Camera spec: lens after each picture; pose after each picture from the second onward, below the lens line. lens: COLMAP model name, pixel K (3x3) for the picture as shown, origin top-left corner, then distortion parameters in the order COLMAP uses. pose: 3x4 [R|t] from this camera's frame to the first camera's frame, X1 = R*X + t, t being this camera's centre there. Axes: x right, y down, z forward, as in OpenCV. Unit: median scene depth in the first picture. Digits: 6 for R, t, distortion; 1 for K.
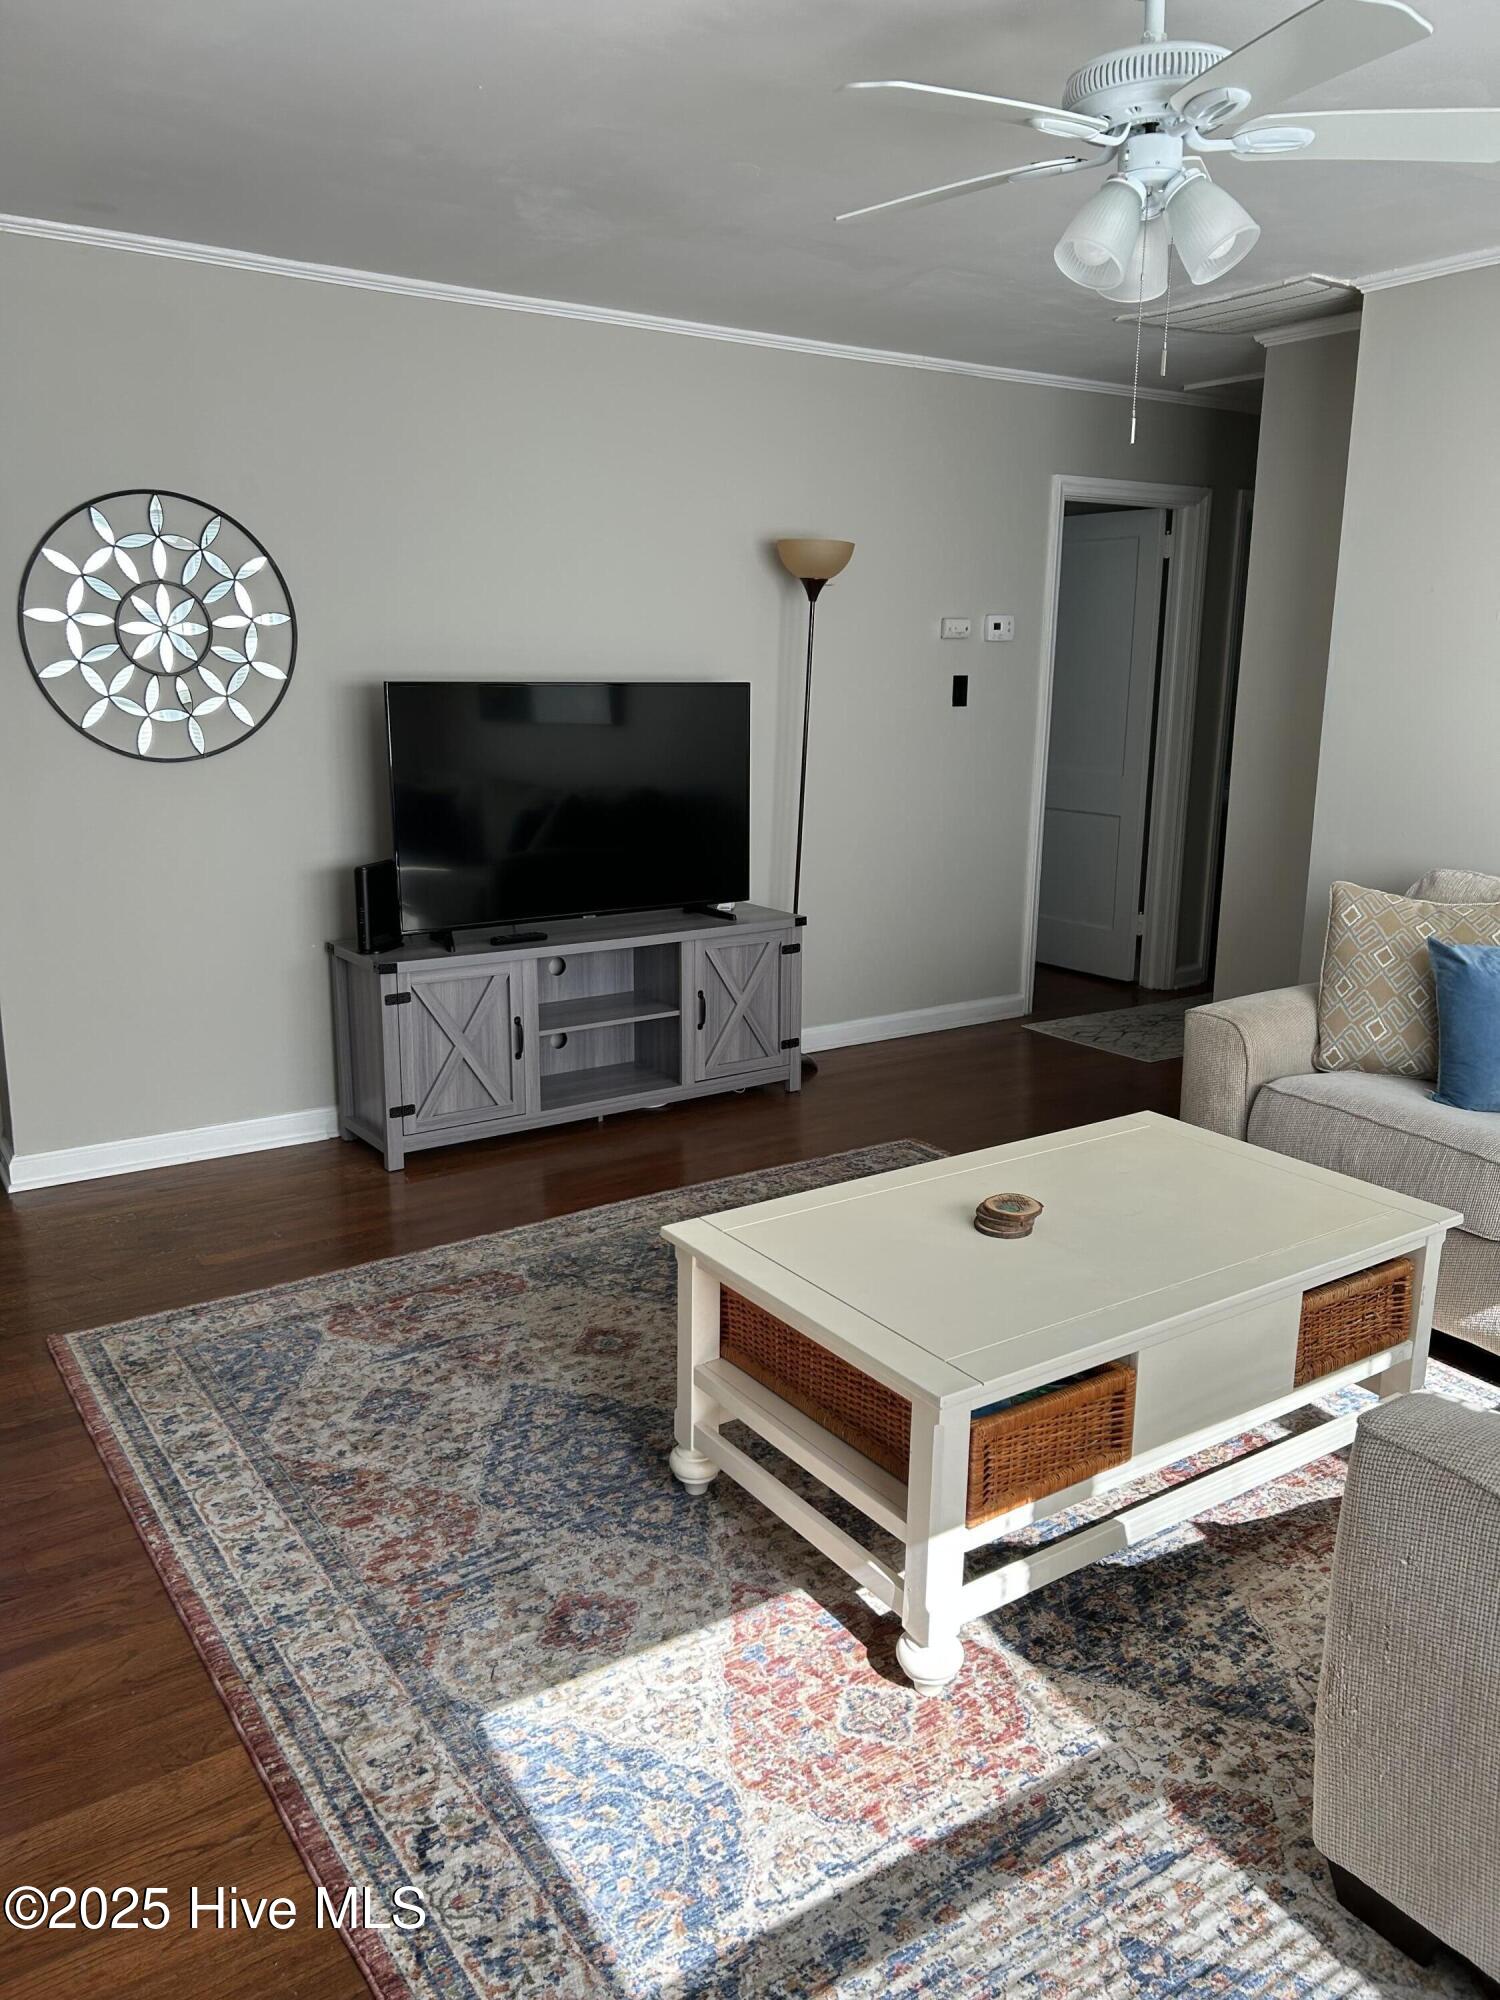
lens RADIAL K [[1510.7, 0, 745.2], [0, 1510.7, 996.5], [0, 0, 1]] dist [0.065730, -0.067188]
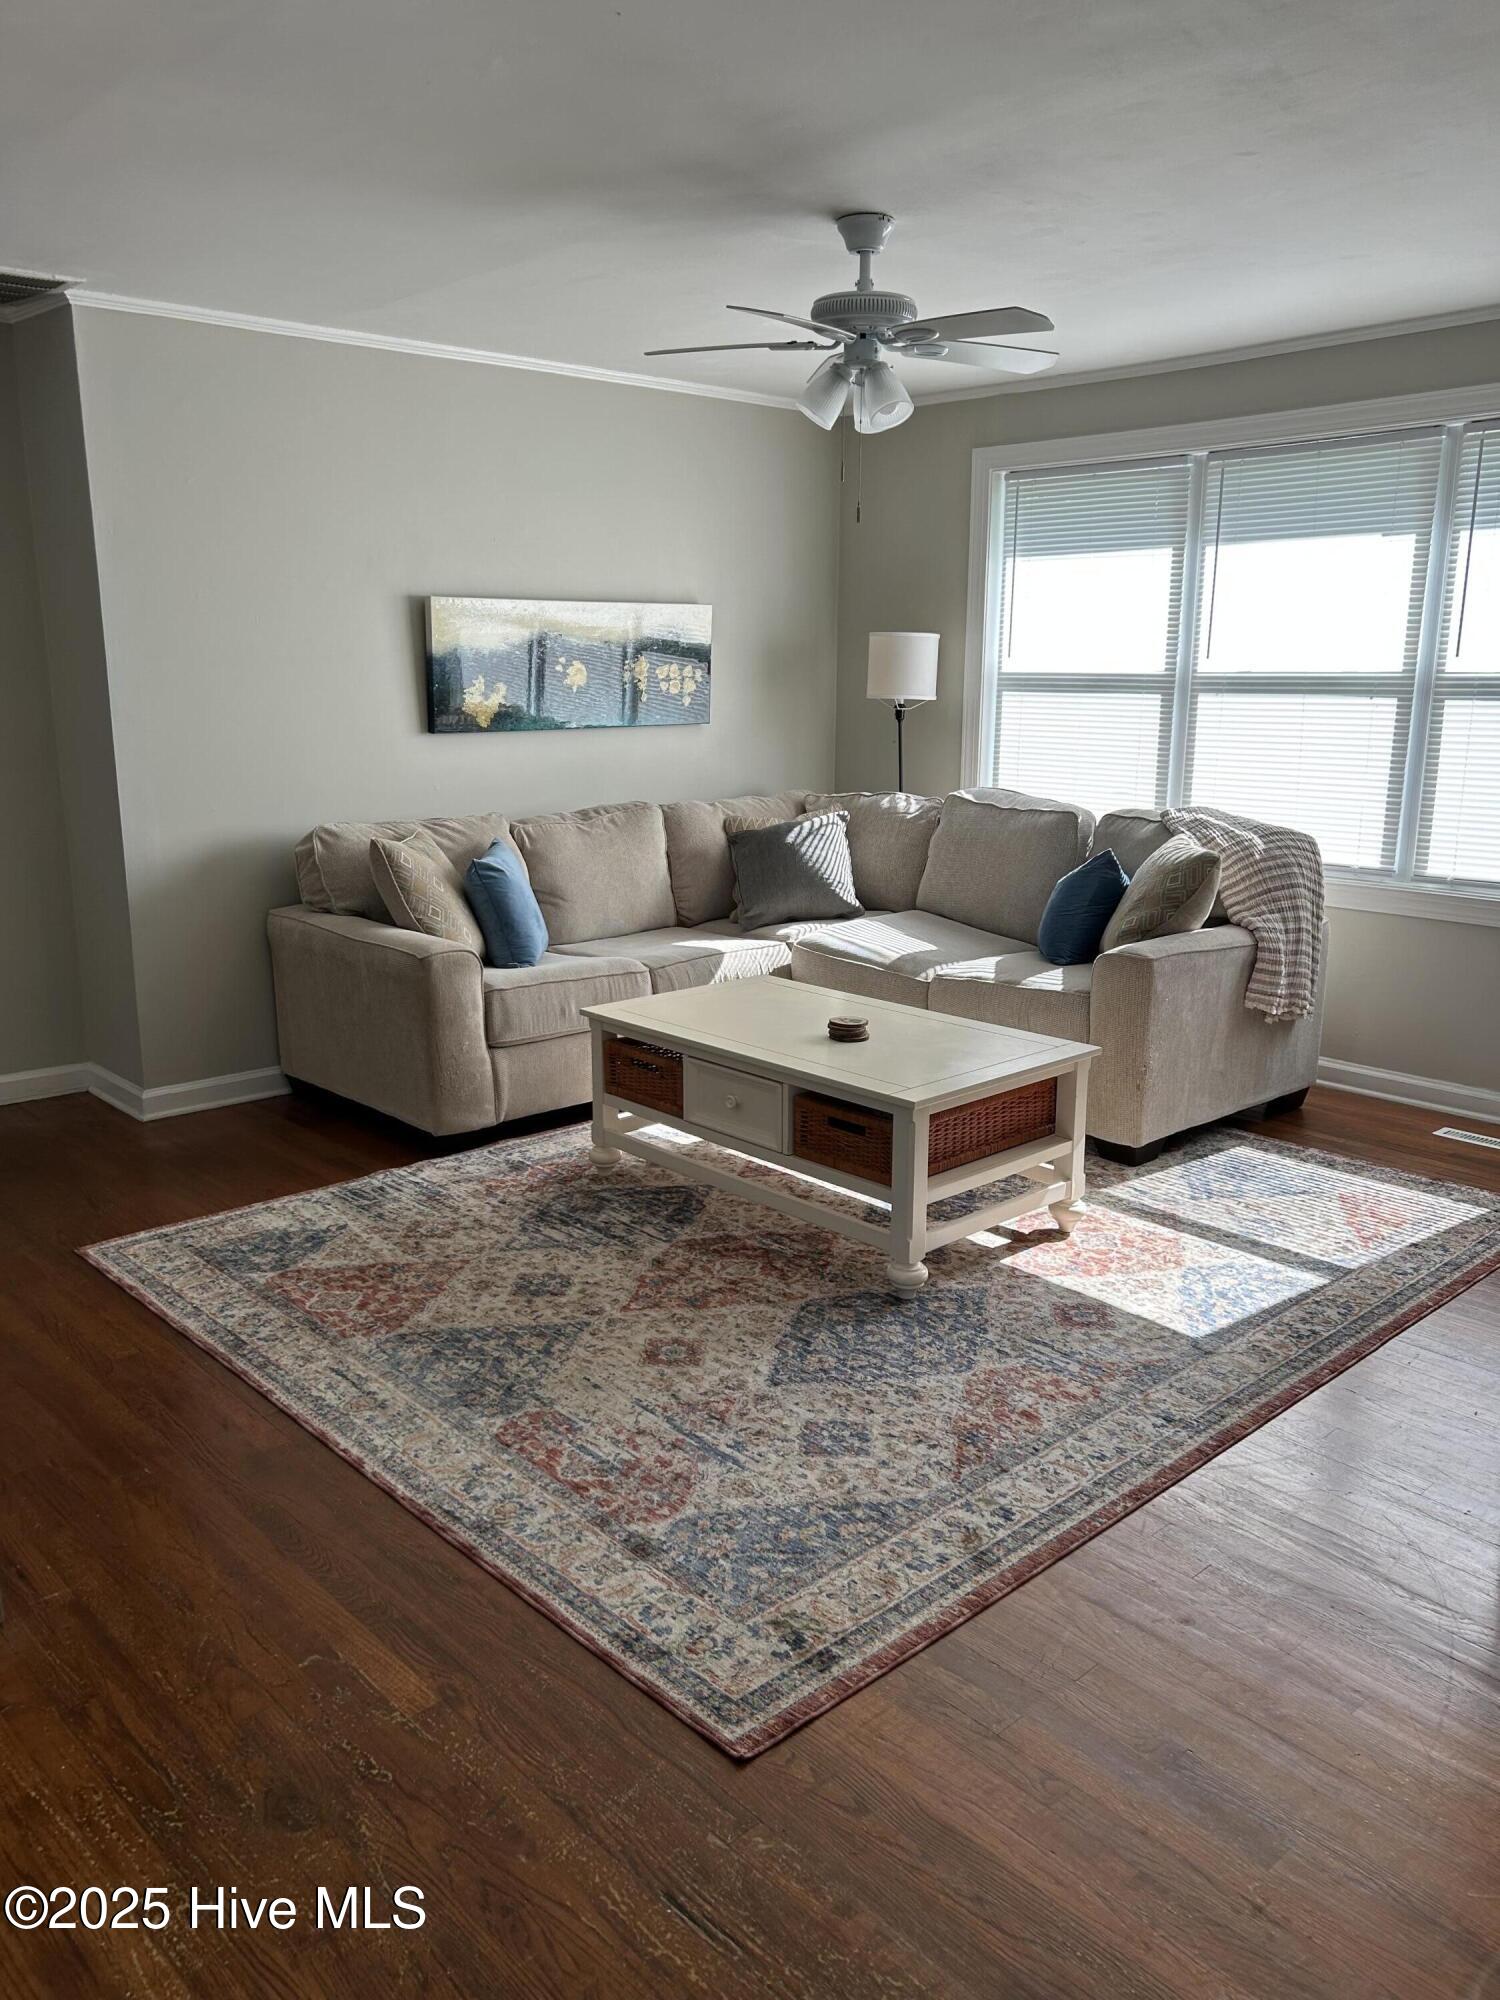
lens RADIAL K [[1510.7, 0, 748.8], [0, 1510.7, 1002.3], [0, 0, 1]] dist [0.065730, -0.067188]
pose [[-0.152166, -0.226937, 0.961949, -1.462104], [0.225340, 0.939683, 0.257330, -0.336434], [-0.962324, 0.255922, -0.091850, 1.442050]]
